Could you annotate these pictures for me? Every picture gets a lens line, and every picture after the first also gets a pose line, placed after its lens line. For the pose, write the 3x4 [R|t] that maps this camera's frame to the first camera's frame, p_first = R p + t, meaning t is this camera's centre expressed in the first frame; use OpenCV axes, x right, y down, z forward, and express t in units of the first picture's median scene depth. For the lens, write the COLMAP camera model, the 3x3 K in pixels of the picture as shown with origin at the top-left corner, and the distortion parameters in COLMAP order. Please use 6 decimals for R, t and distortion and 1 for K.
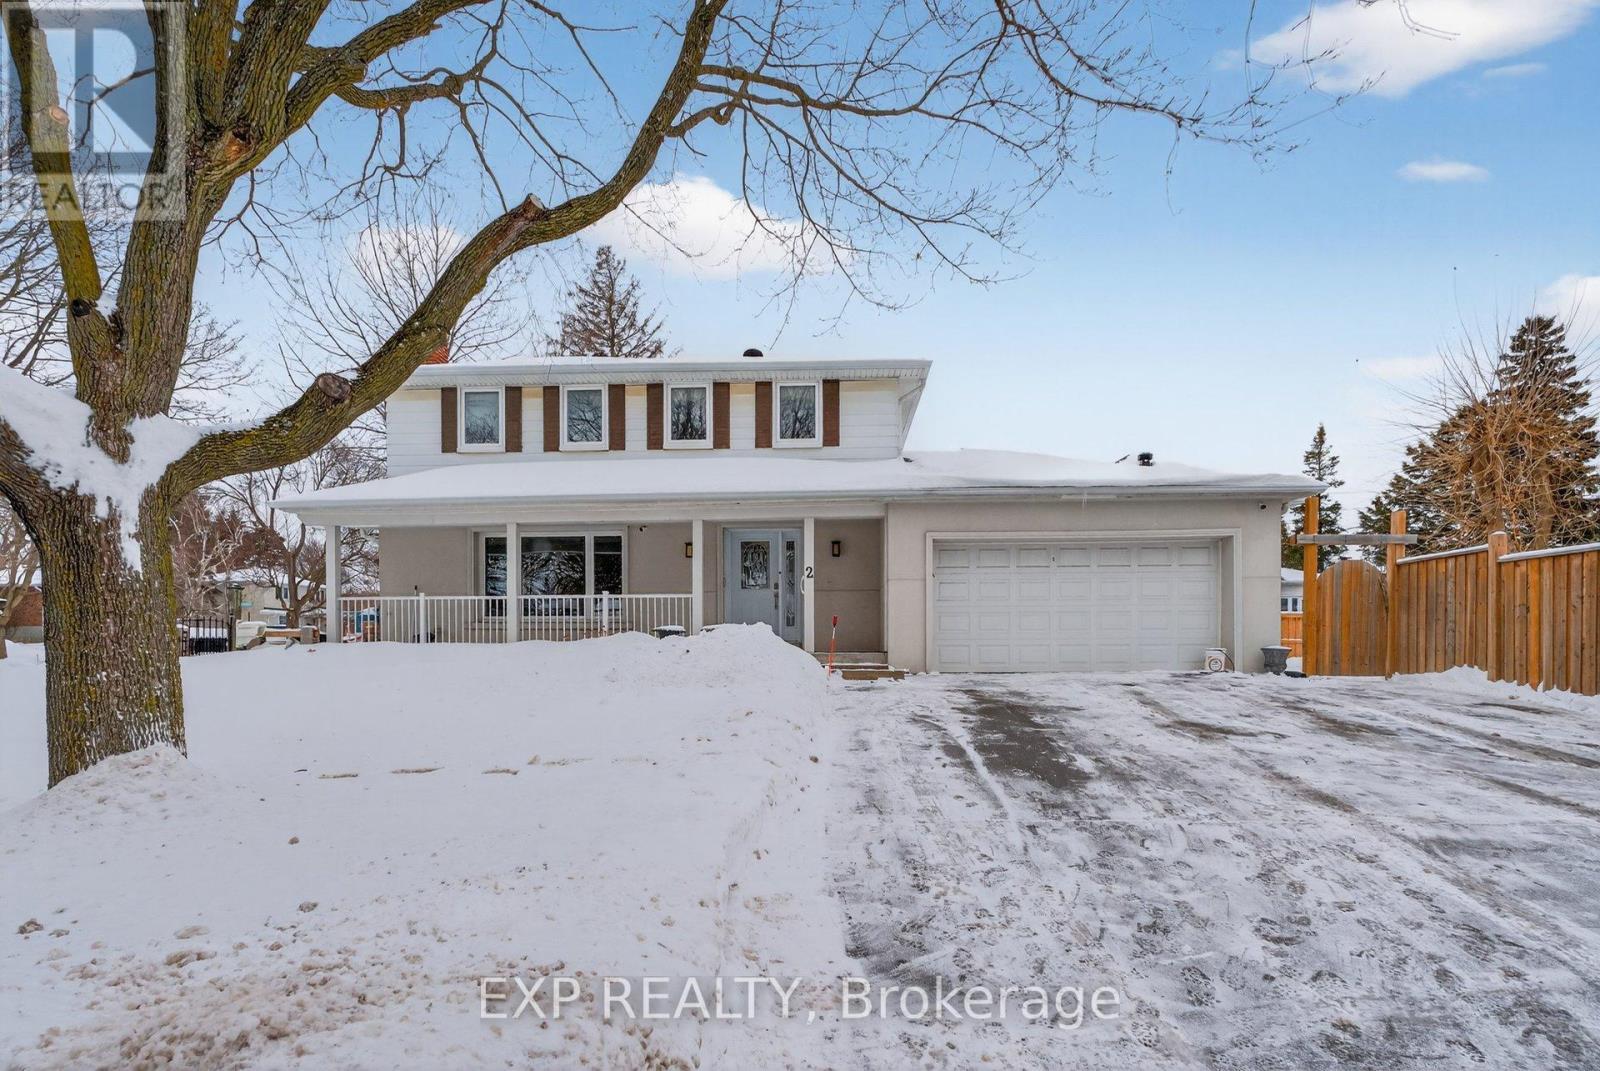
lens RADIAL K [[786.2, 0, 800.0], [0, 786.2, 614.2], [0, 0, 1]] dist [-0.004555, -0.000503]
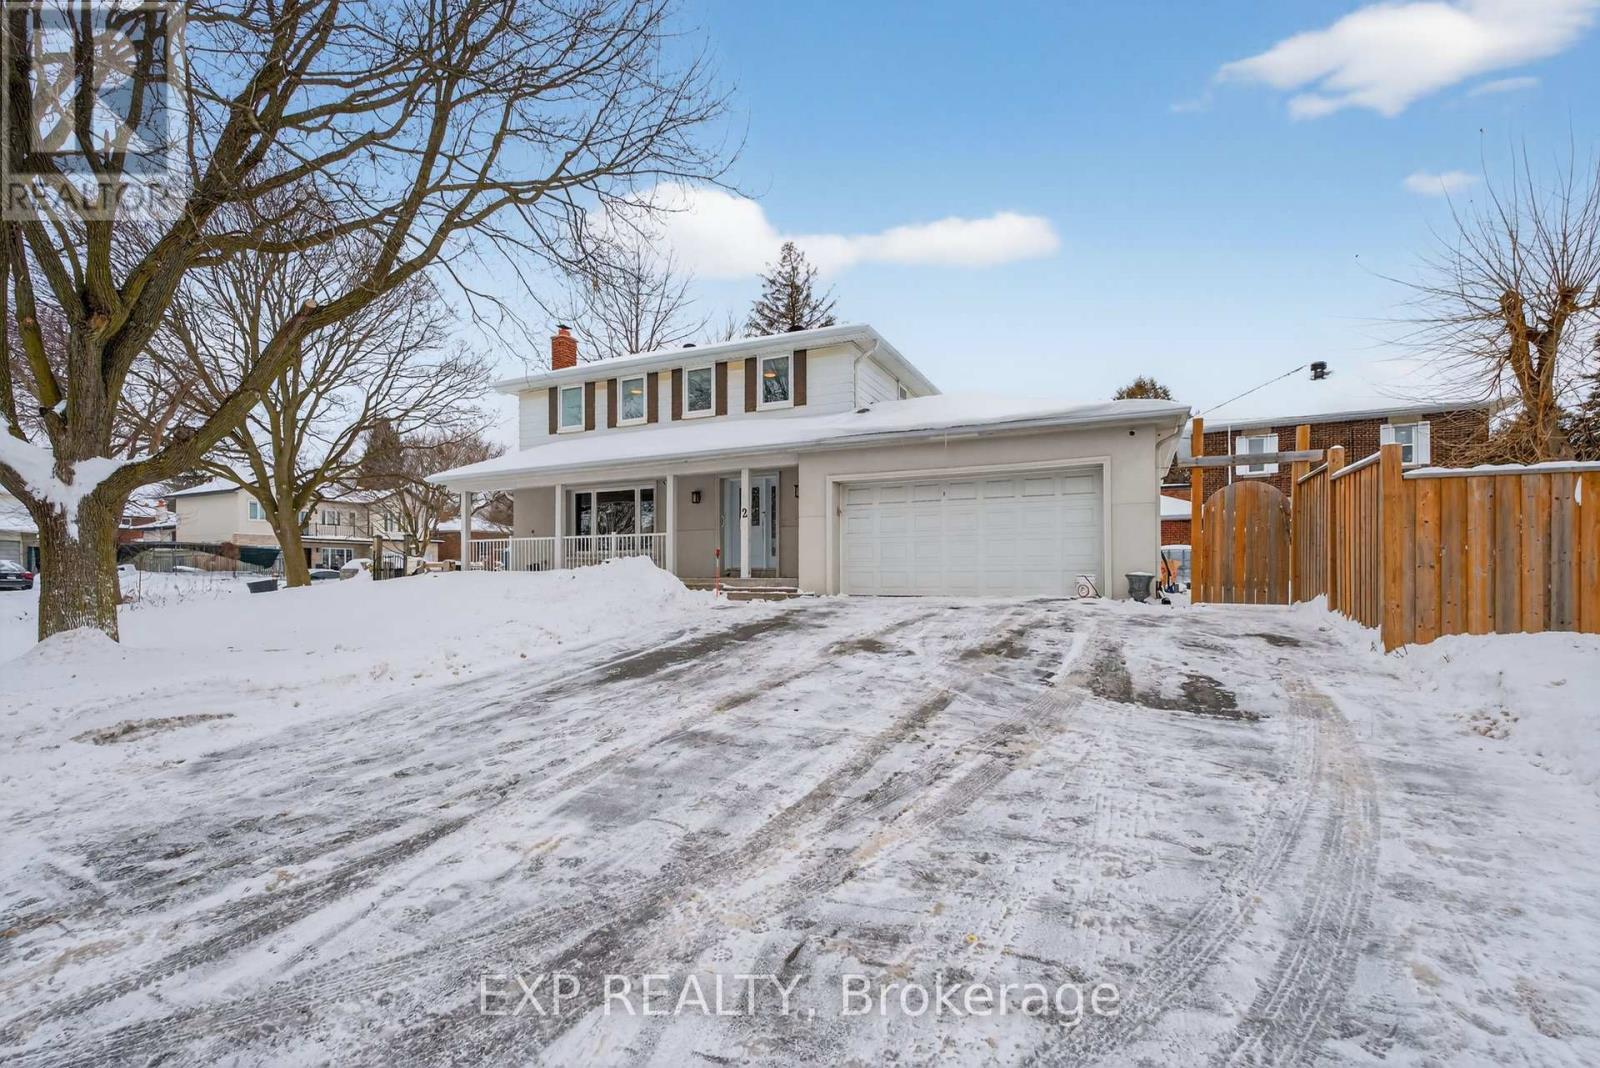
lens RADIAL K [[693.6, 0, 798.9], [0, 693.6, 538.6], [0, 0, 1]] dist [0.003292, 0.000419]
pose [[0.928881, -0.020496, -0.369810, 0.576456], [0.019176, 0.999790, -0.007247, -0.003405], [0.369881, -0.000360, 0.929079, 0.015491]]
